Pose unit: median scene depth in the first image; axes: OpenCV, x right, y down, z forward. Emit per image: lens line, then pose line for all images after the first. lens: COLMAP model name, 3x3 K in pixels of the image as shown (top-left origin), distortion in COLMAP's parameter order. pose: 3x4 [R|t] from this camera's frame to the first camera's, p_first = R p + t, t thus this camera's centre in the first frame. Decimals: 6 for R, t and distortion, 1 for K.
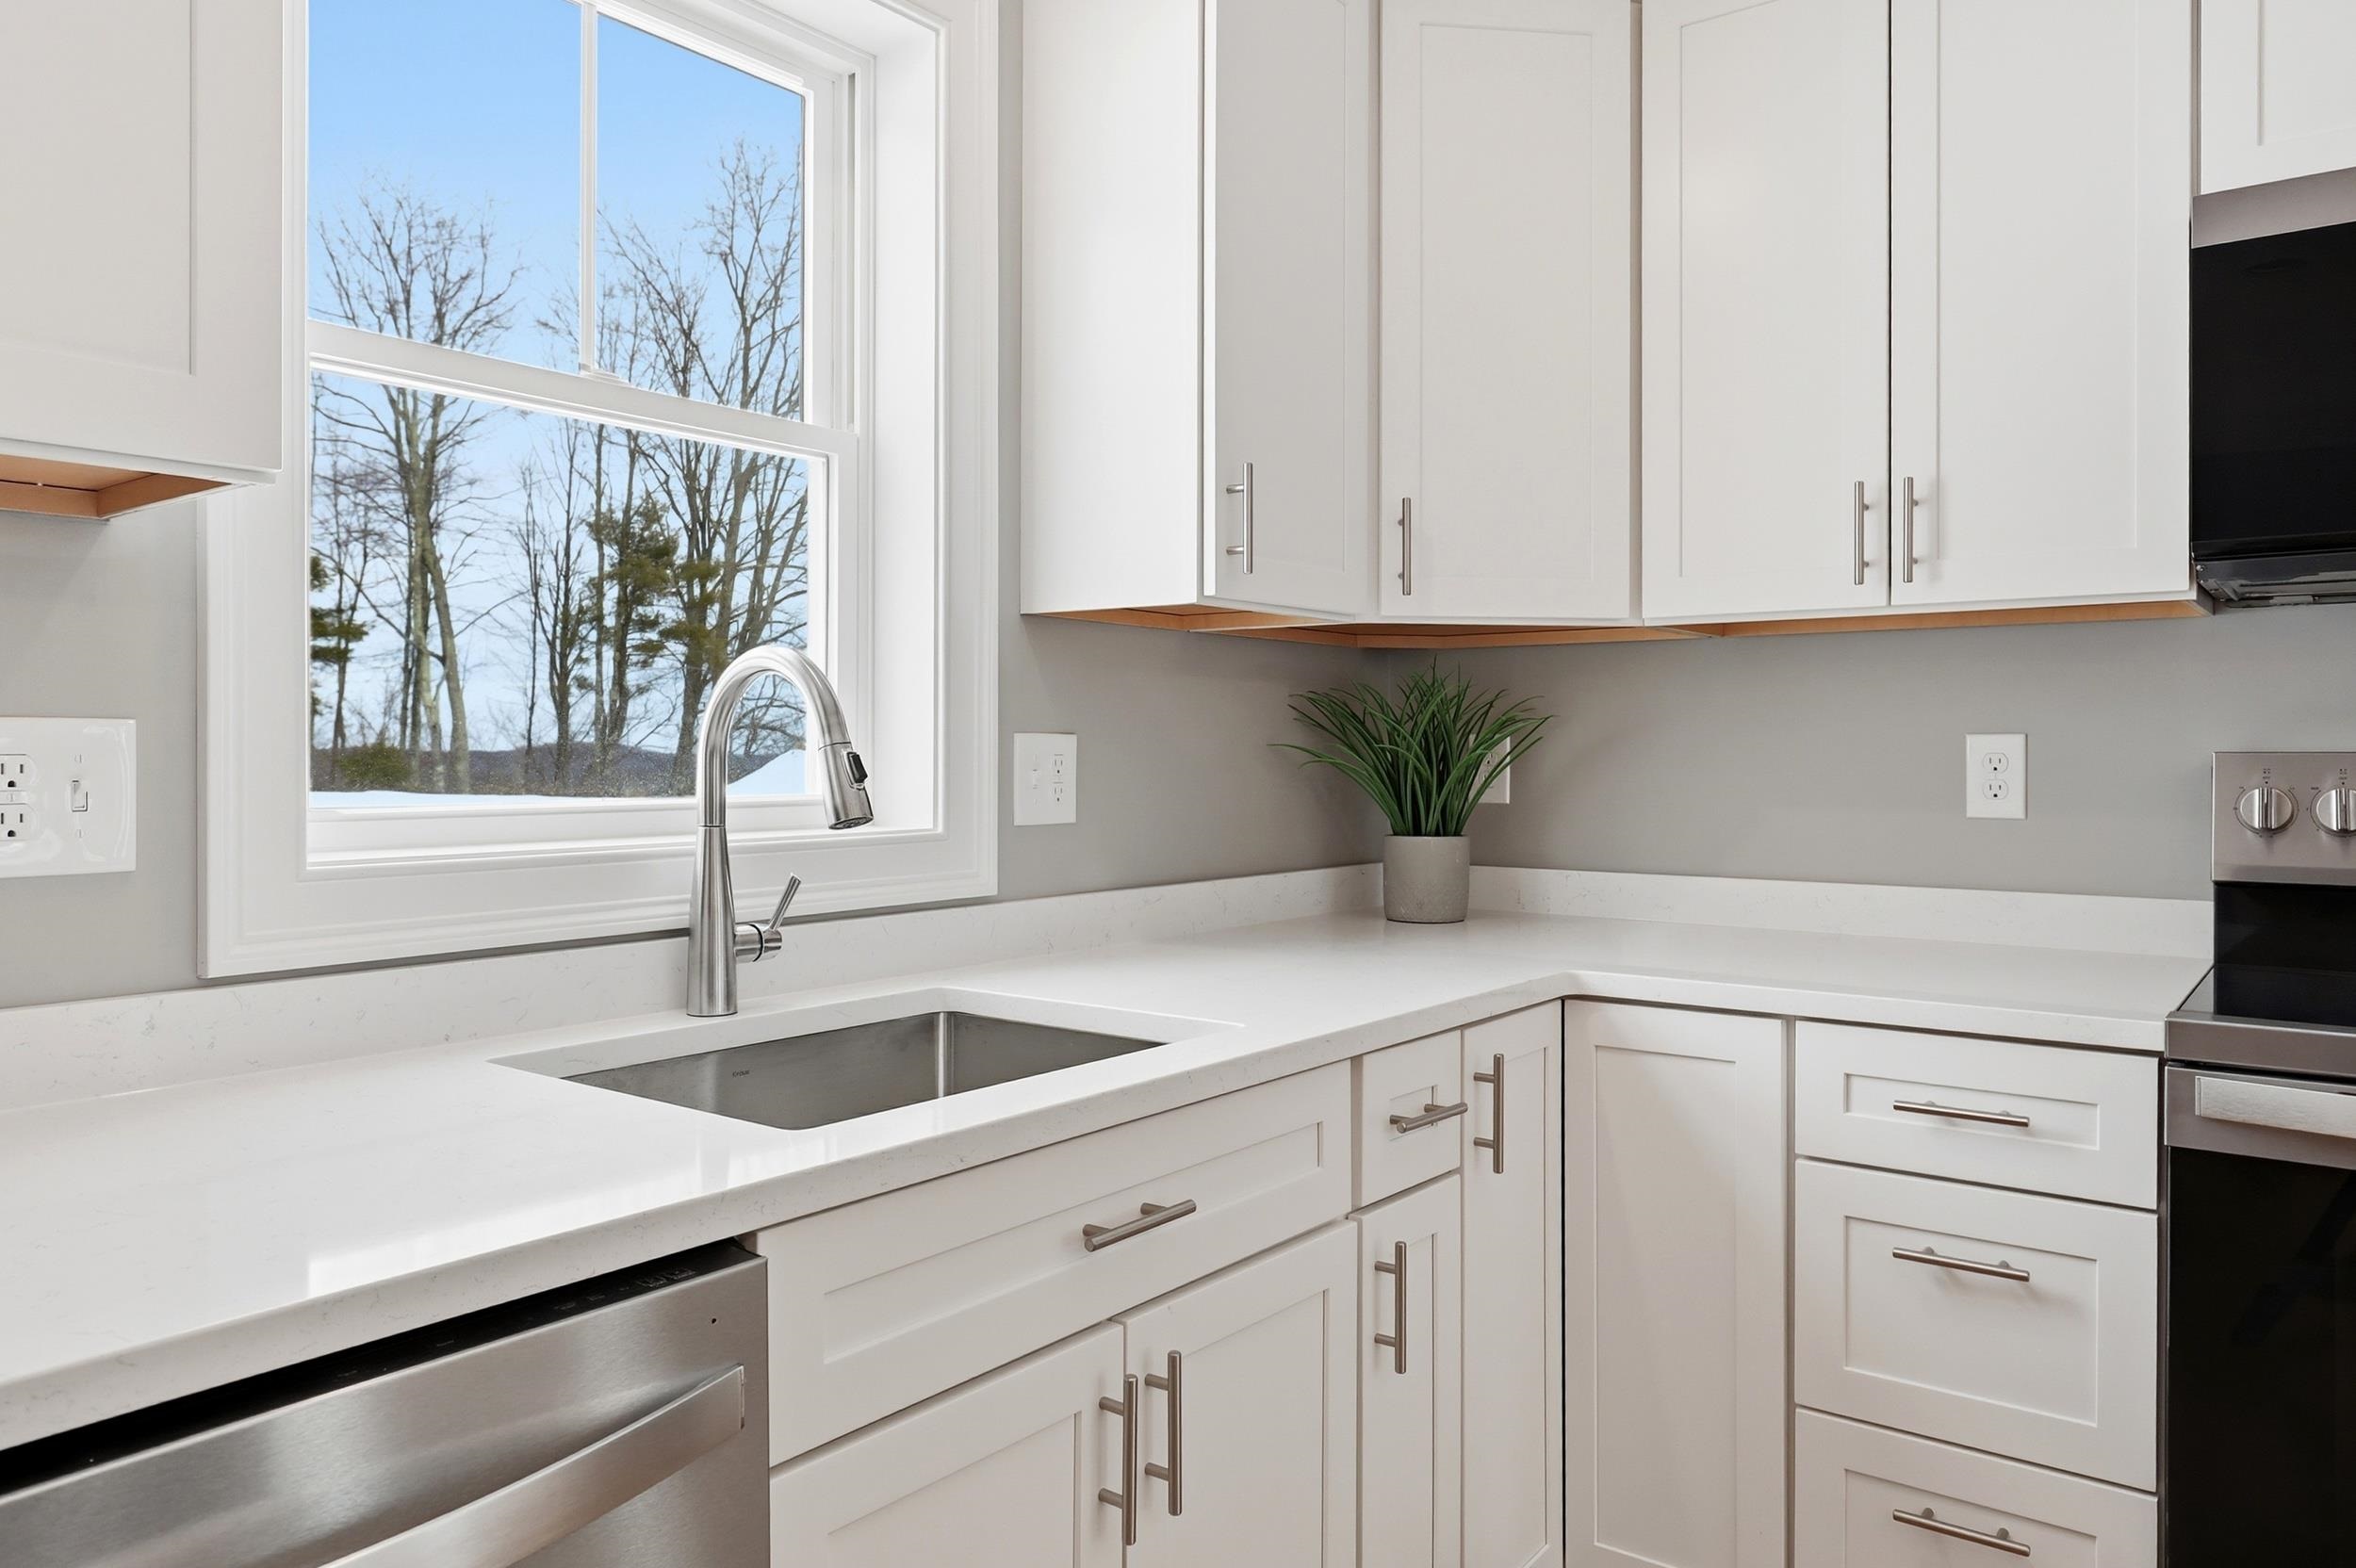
lens RADIAL K [[1568.4, 0, 1182.9], [0, 1568.4, 751.8], [0, 0, 1]] dist [-0.003868, -0.002343]
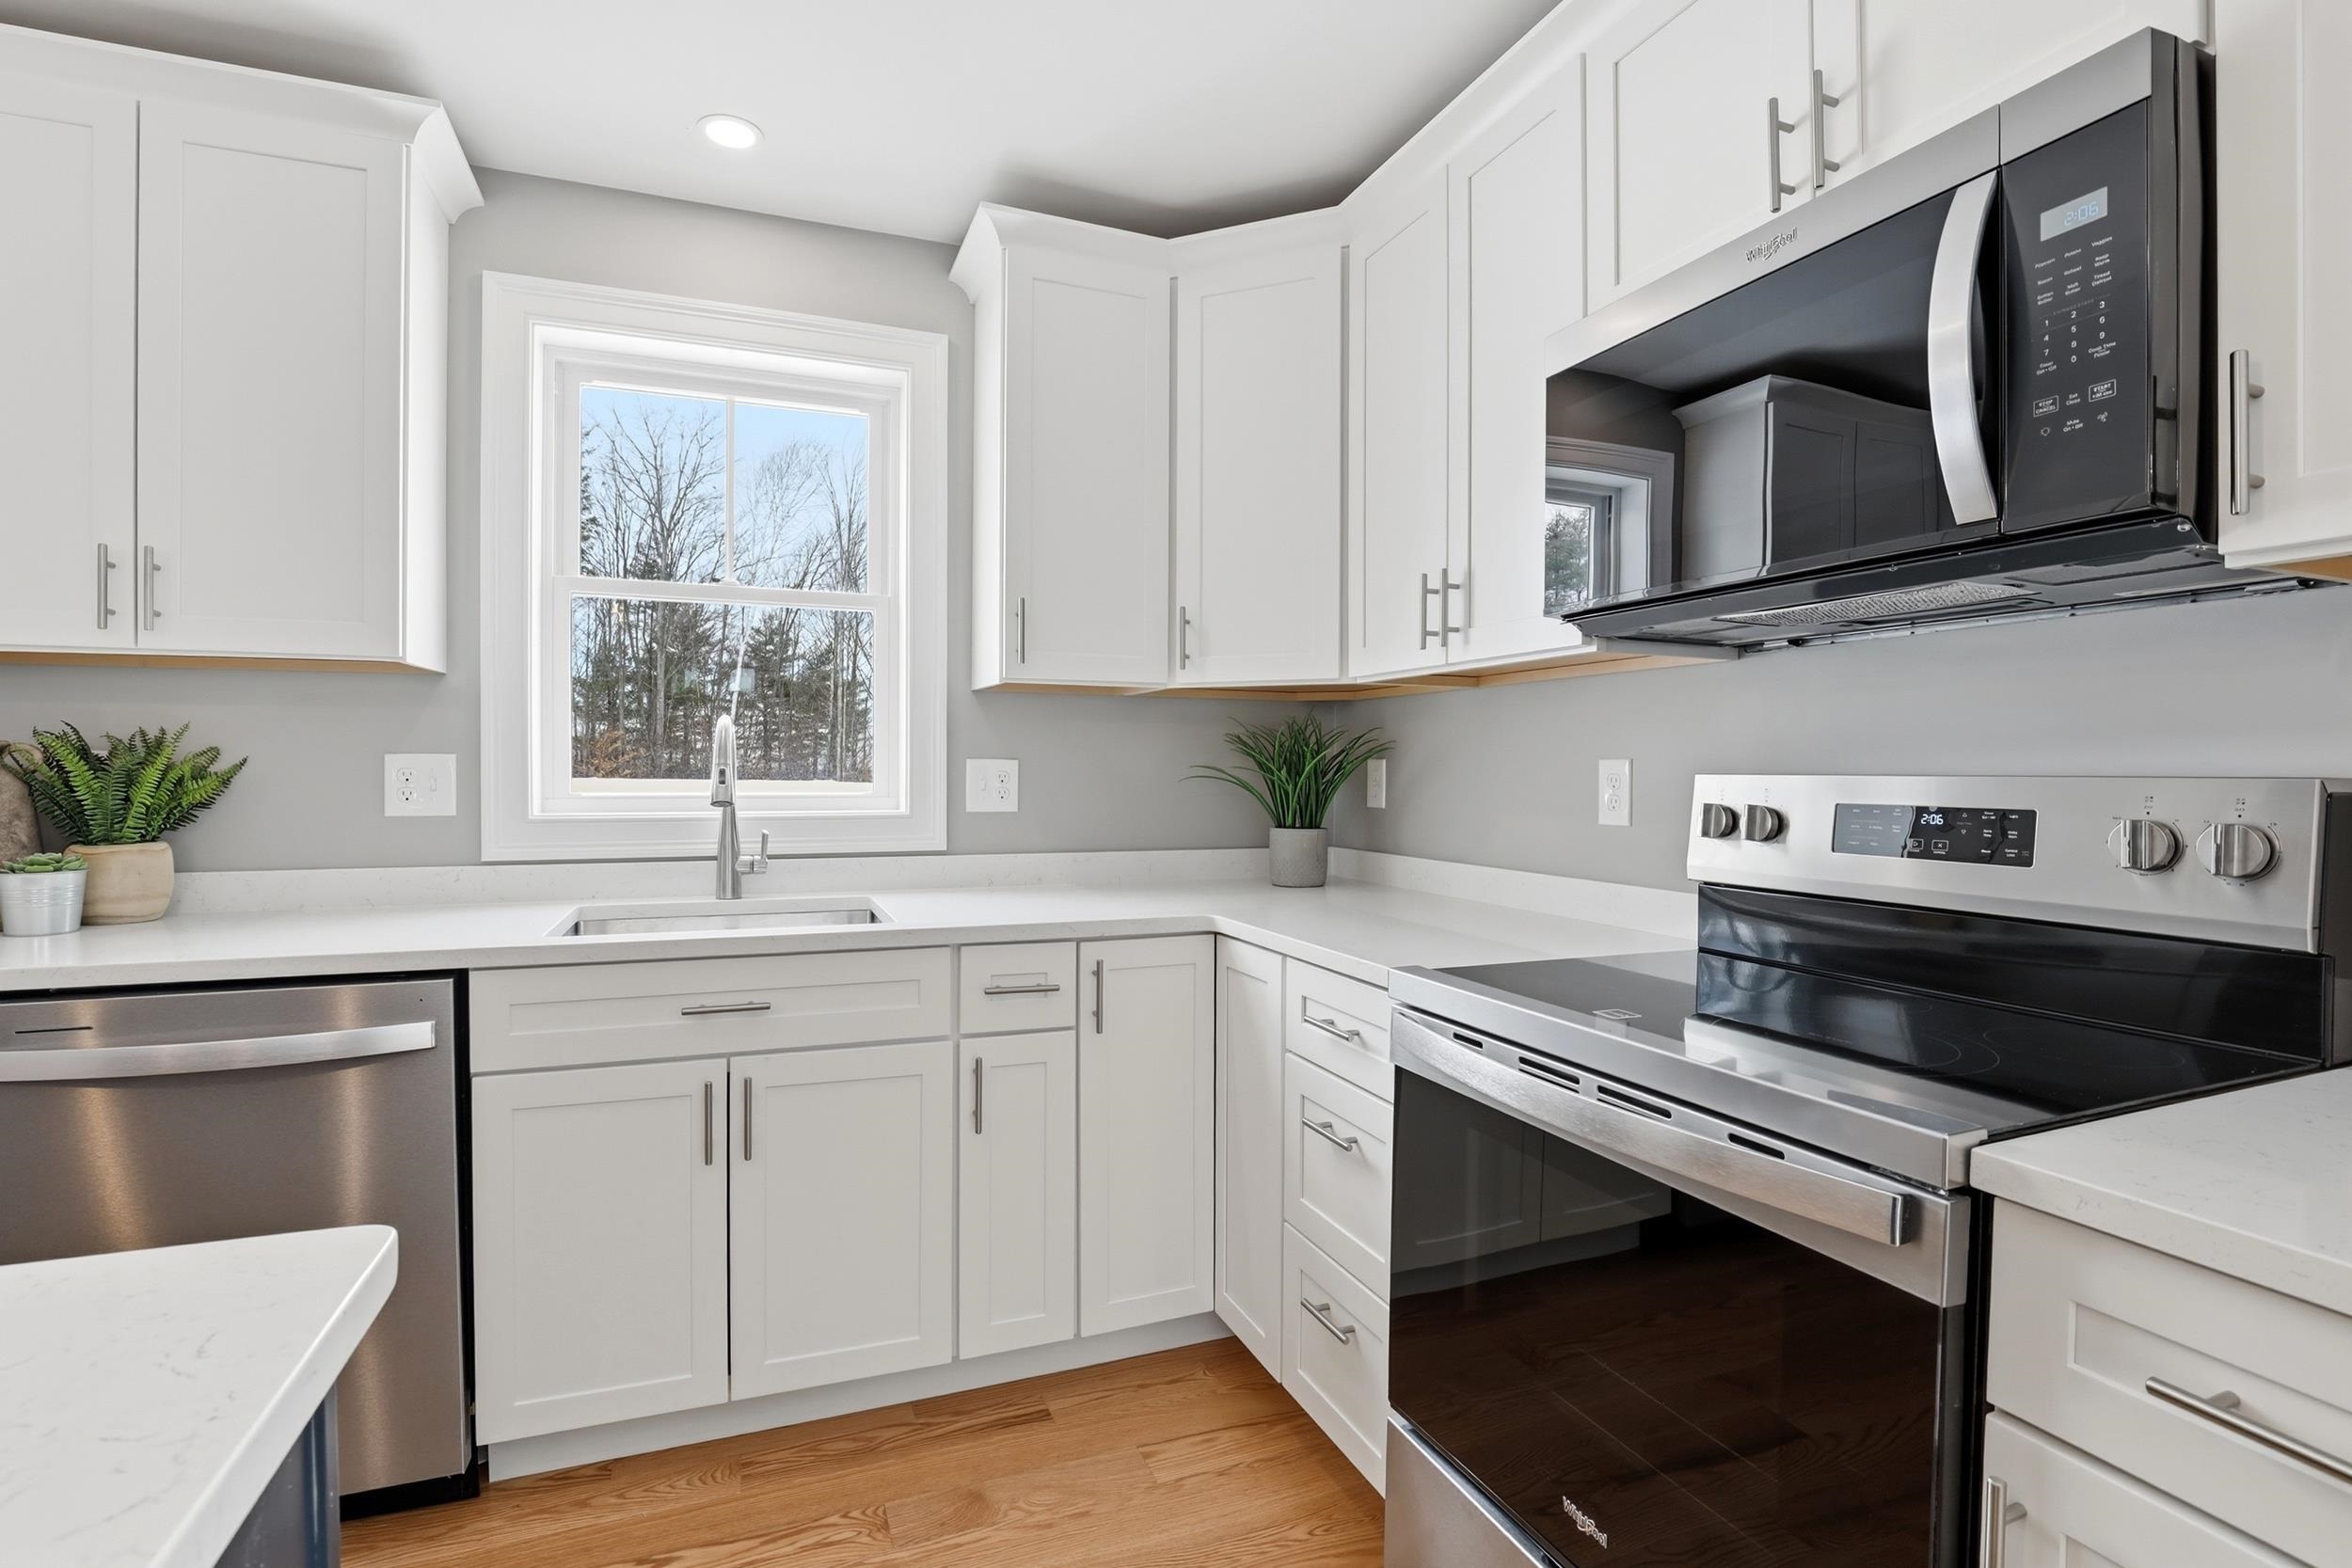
lens RADIAL K [[1096.8, 0, 1175.8], [0, 1096.8, 781.1], [0, 0, 1]] dist [-0.035235, 0.005434]
pose [[0.862438, 0.007834, -0.506102, 0.720422], [-0.003072, 0.999943, 0.010243, -0.000938], [0.506153, -0.007280, 0.862413, 0.066110]]
